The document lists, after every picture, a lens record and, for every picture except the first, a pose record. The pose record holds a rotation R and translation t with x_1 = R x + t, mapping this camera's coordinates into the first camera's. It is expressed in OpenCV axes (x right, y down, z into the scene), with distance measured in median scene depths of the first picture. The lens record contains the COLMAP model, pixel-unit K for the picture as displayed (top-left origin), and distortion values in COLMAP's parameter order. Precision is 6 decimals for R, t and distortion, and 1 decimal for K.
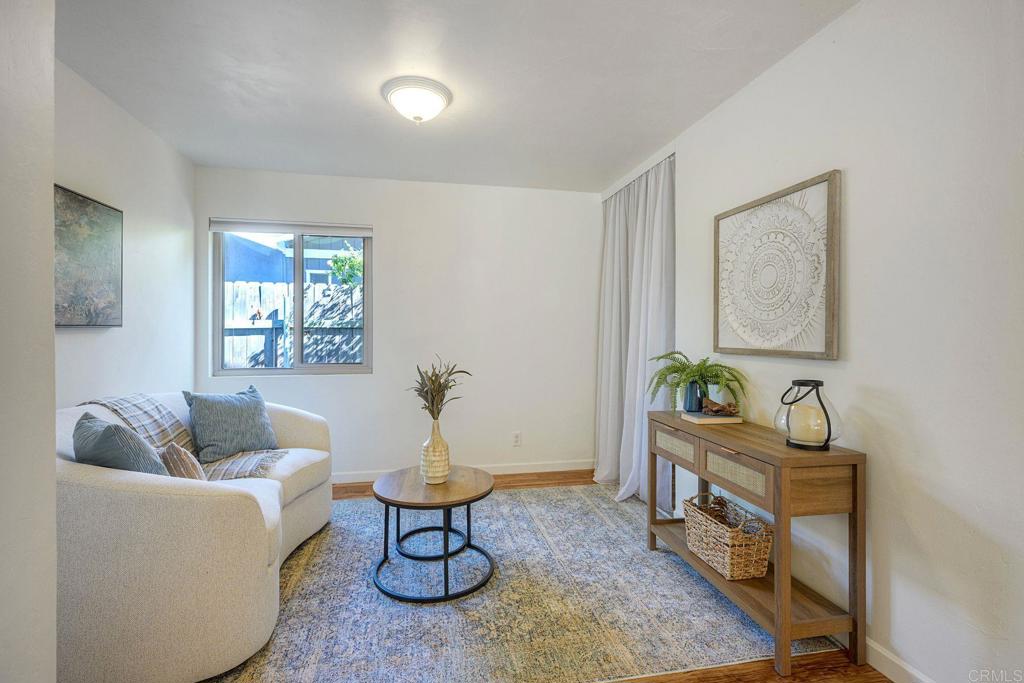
lens RADIAL K [[465.2, 0, 512.3], [0, 465.2, 337.7], [0, 0, 1]] dist [-0.001807, -0.000122]
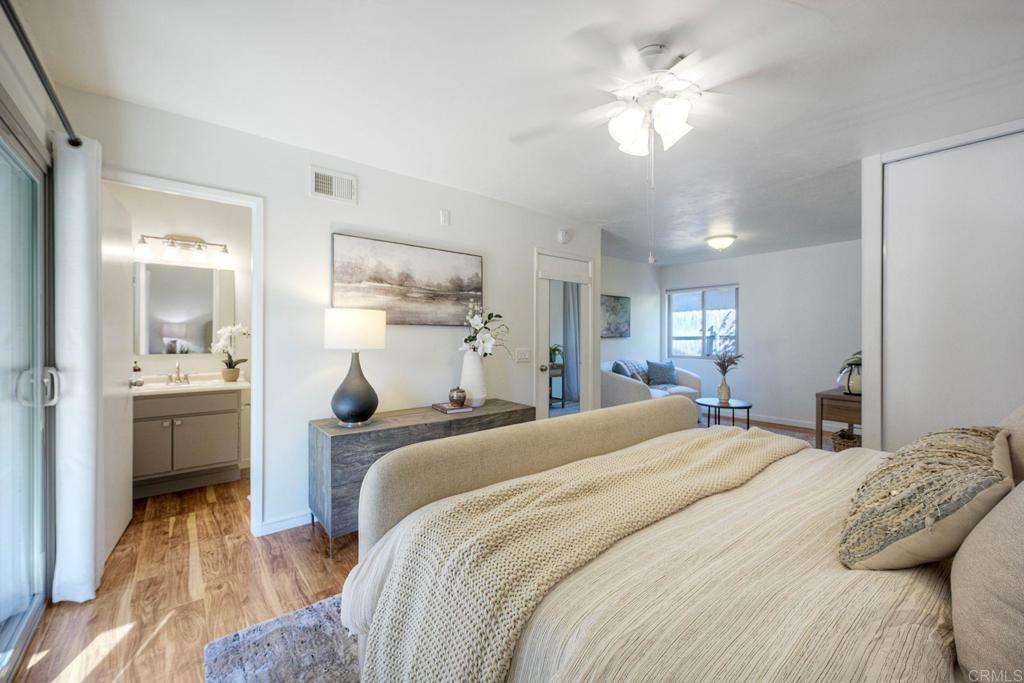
lens RADIAL K [[405.7, 0, 515.3], [0, 405.7, 341.5], [0, 0, 1]] dist [0.001129, 0.000286]
pose [[0.473412, 0.009323, -0.880792, 1.053446], [-0.010001, 0.999936, 0.005208, -0.000357], [0.880785, 0.006343, 0.473475, -0.842141]]
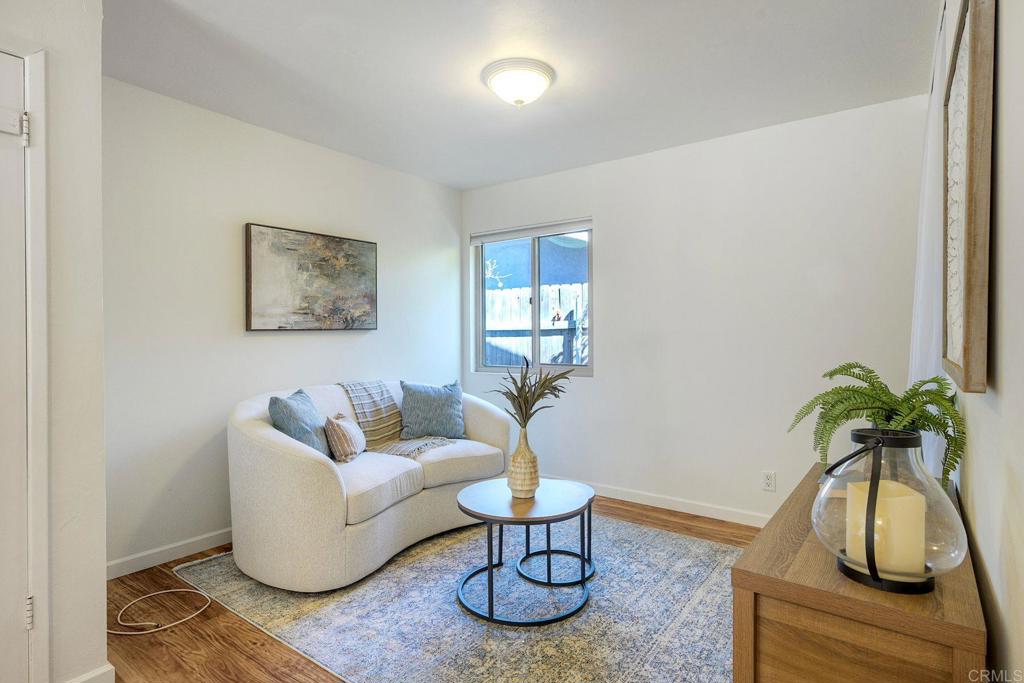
lens RADIAL K [[529.0, 0, 512.0], [0, 529.0, 341.5], [0, 0, 1]] dist [0.003803, 0.000282]
pose [[0.674150, 0.006695, -0.738565, 0.534893], [-0.002611, 0.999974, 0.006681, -0.000586], [0.738590, -0.002576, 0.674150, 0.257206]]
